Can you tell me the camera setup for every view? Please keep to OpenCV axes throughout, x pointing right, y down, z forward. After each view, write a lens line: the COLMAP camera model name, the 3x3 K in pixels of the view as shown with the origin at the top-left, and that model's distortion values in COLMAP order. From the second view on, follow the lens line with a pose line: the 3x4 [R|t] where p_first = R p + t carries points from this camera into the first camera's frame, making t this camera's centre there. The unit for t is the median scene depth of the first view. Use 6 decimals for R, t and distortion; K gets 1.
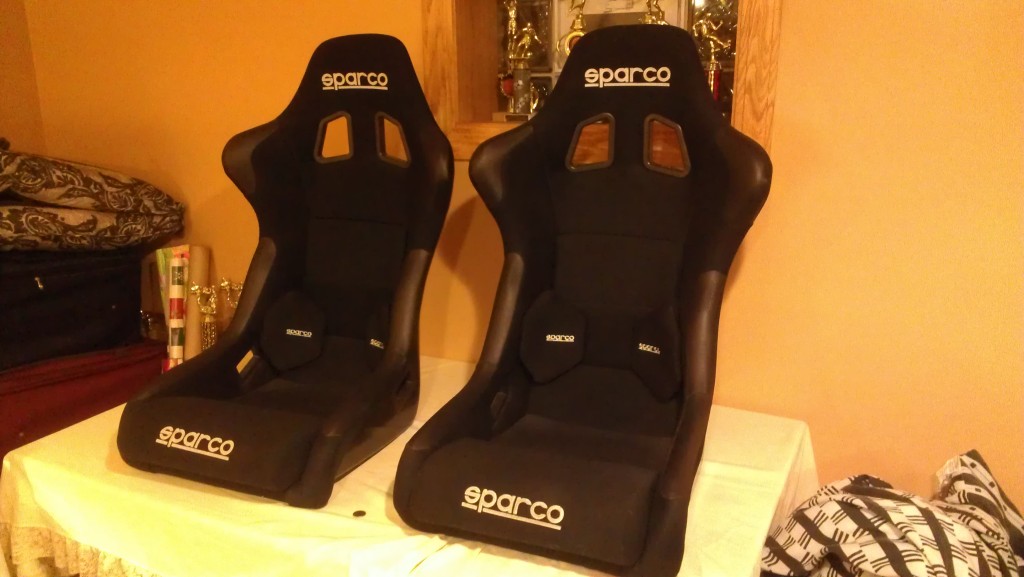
lens RADIAL K [[852.6, 0, 513.4], [0, 852.6, 287.7], [0, 0, 1]] dist [0.048515, -0.079097]
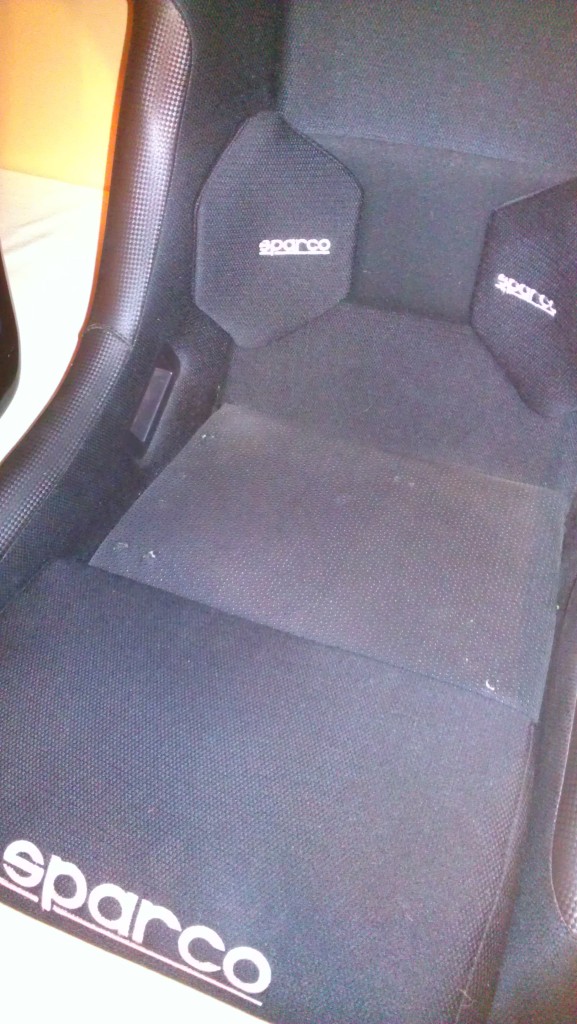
lens RADIAL K [[852.6, 0, 282.2], [0, 852.6, 510.9], [0, 0, 1]] dist [0.048515, -0.079097]
pose [[0.999872, -0.012589, -0.009838, 0.067022], [0.015946, 0.824527, 0.565598, -0.084030], [0.000991, -0.565682, 0.824623, 0.792078]]
